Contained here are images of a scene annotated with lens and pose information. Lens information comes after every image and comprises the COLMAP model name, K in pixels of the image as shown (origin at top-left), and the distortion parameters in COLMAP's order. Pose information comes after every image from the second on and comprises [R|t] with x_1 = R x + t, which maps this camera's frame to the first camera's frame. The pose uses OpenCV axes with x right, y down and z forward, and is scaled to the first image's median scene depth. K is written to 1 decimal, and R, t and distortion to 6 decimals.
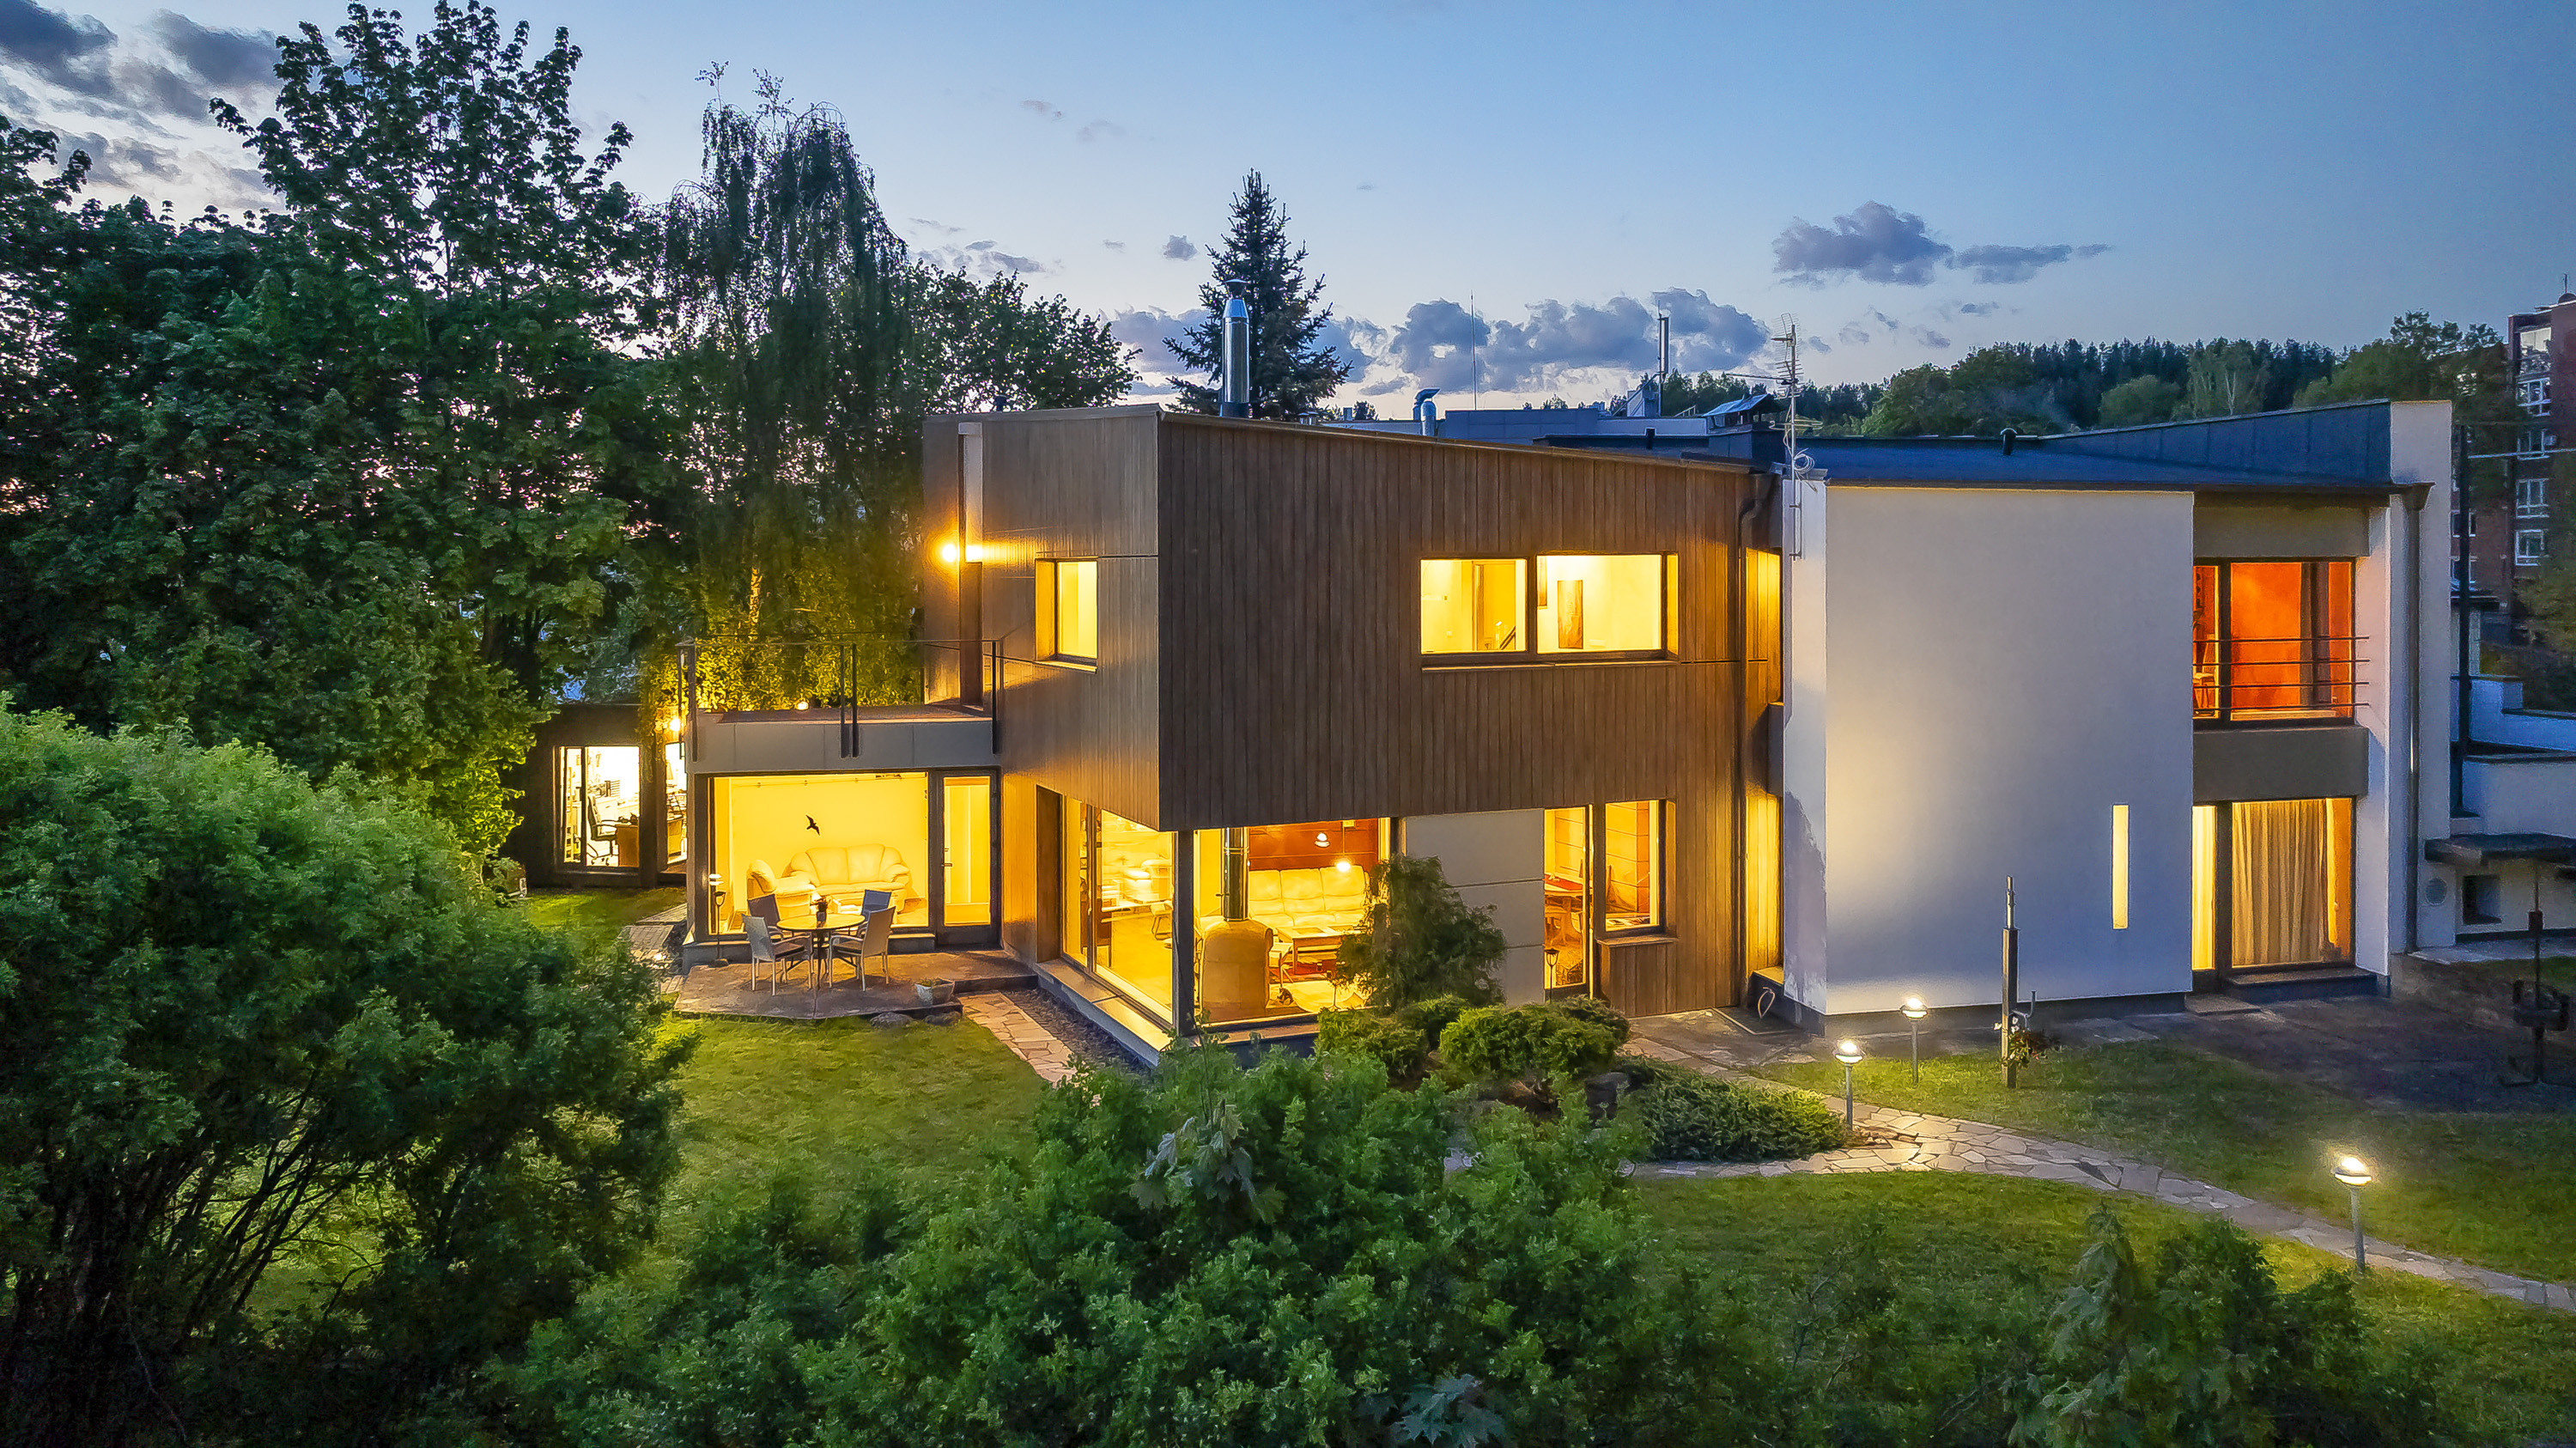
lens RADIAL K [[1815.0, 0, 1289.2], [0, 1815.0, 546.9], [0, 0, 1]] dist [0.005121, -0.044251]
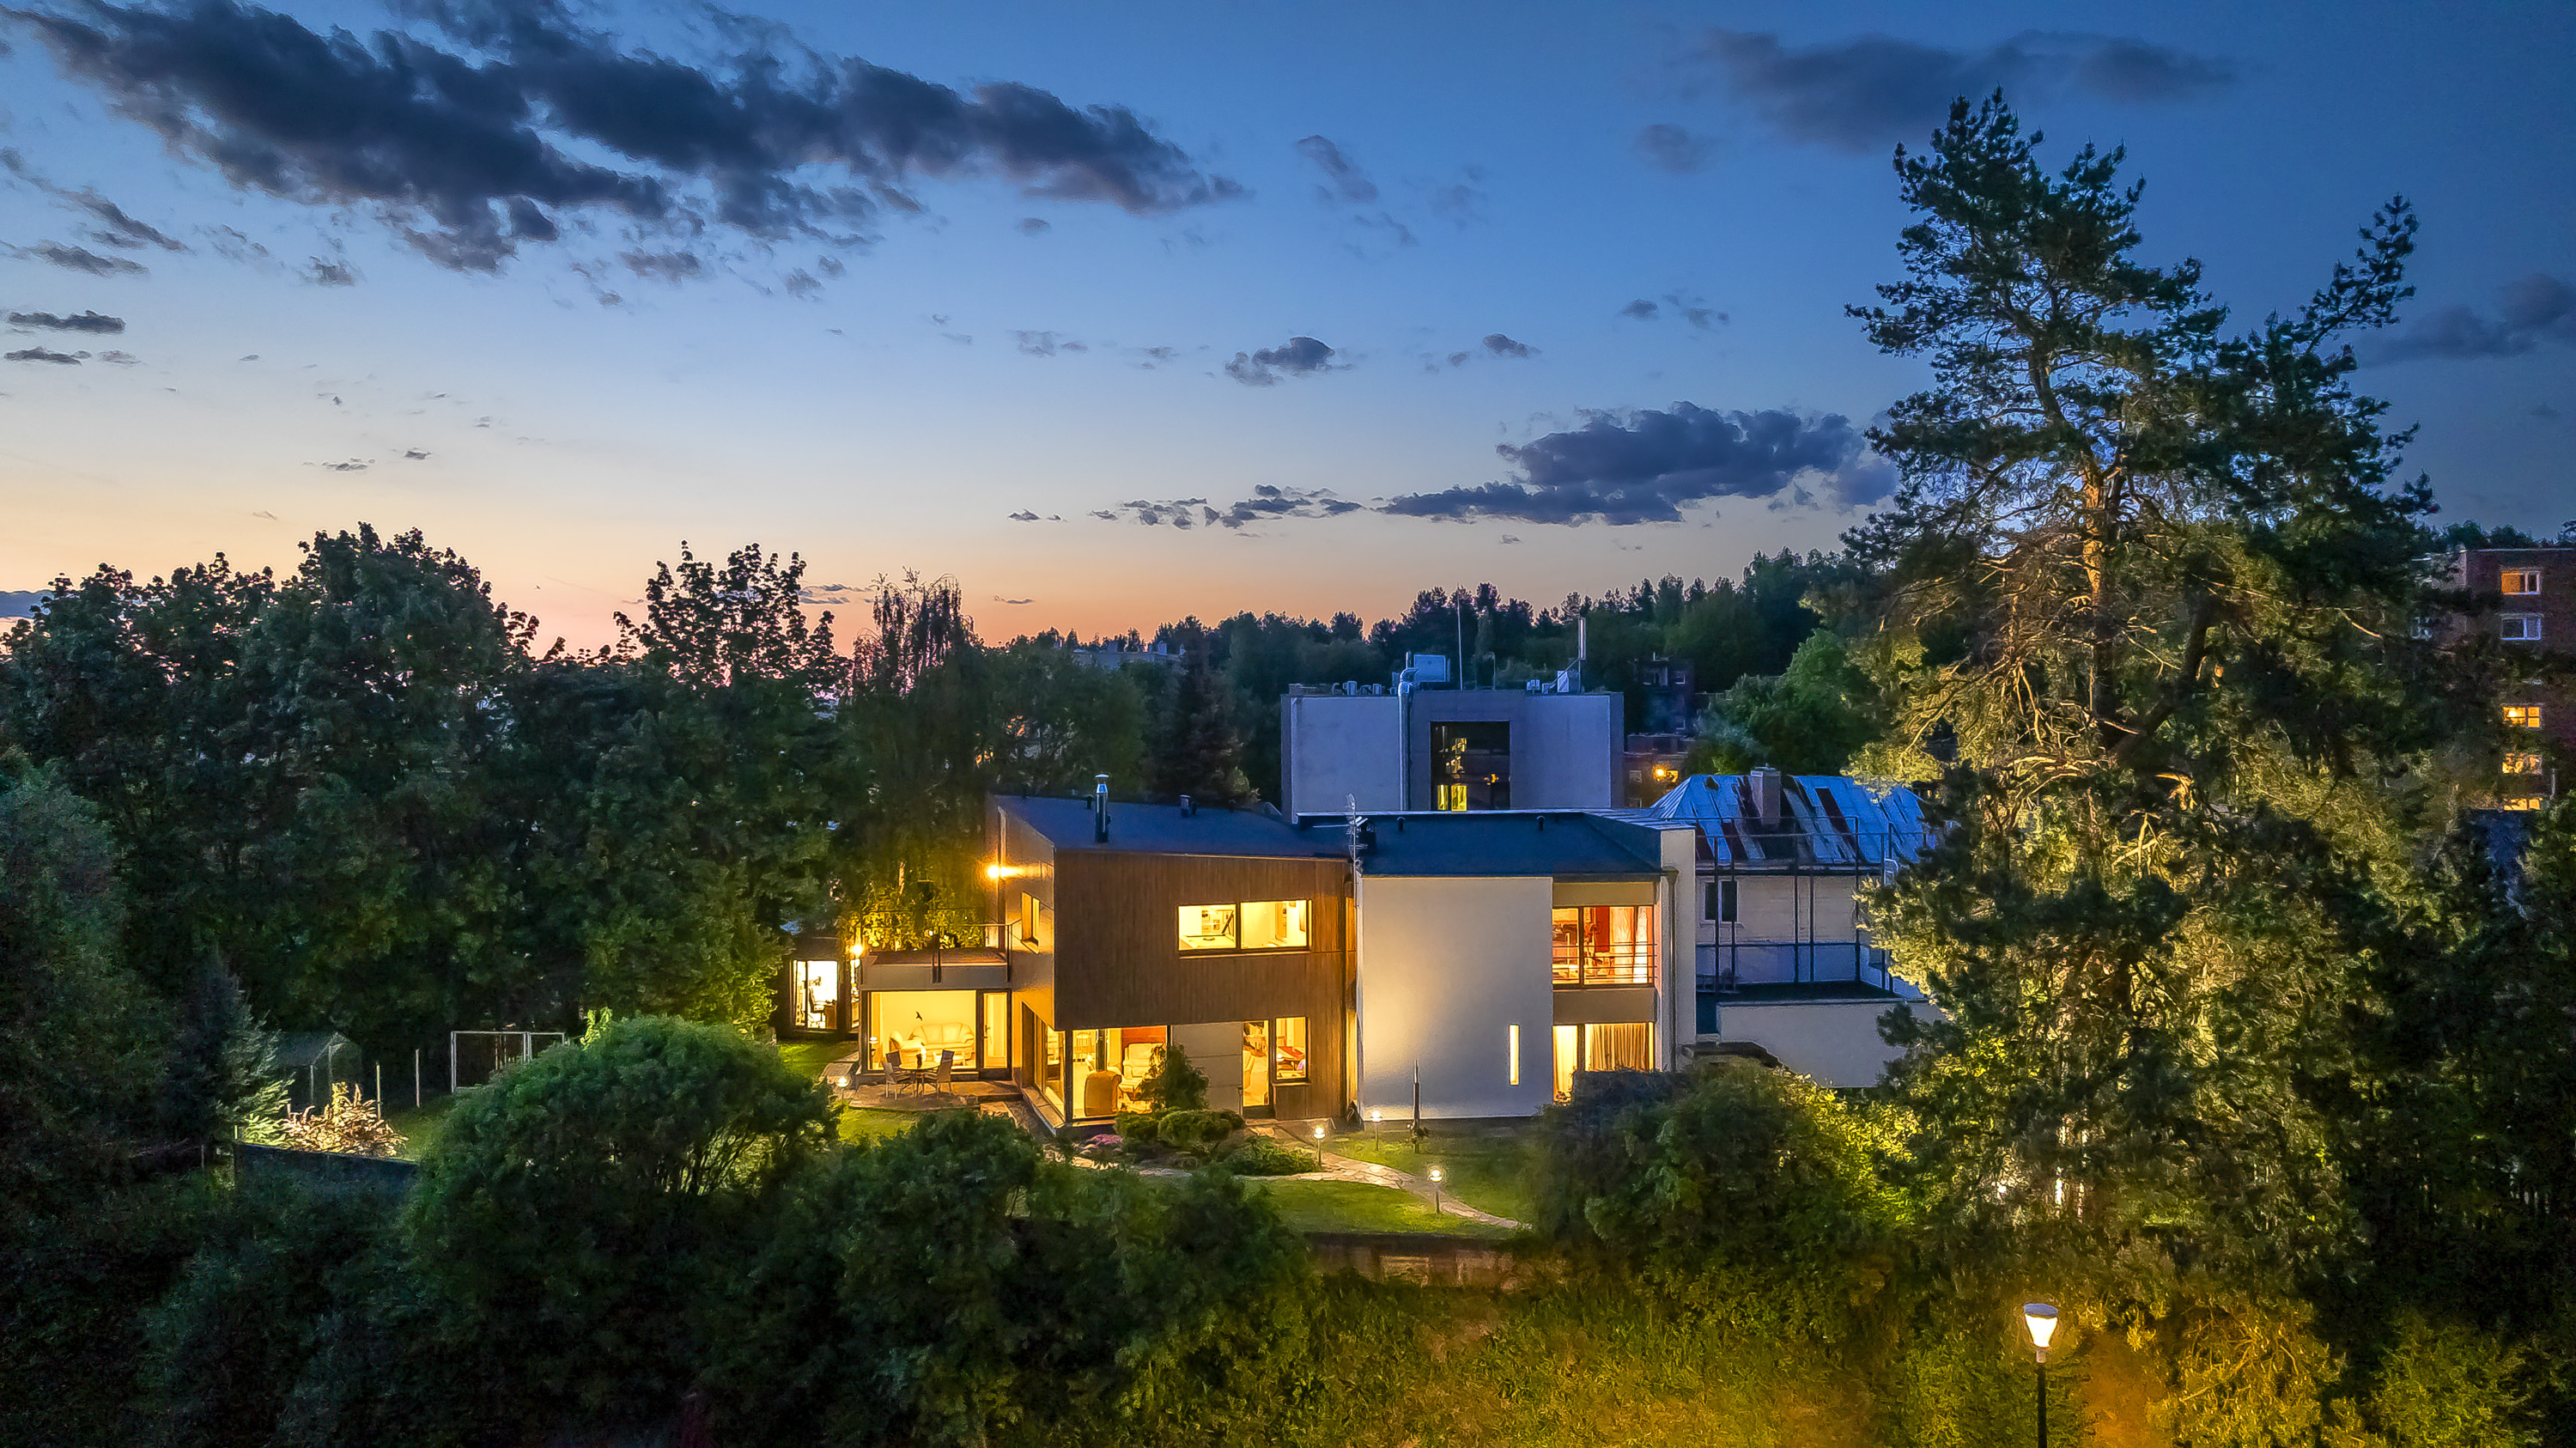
lens RADIAL K [[1813.5, 0, 1288.0], [0, 1813.5, 651.2], [0, 0, 1]] dist [0.003733, -0.035899]
pose [[0.994387, -0.000556, -0.105805, 0.355209], [-0.000935, 0.999901, -0.014038, -0.222168], [0.105802, 0.014058, 0.994288, -0.954365]]
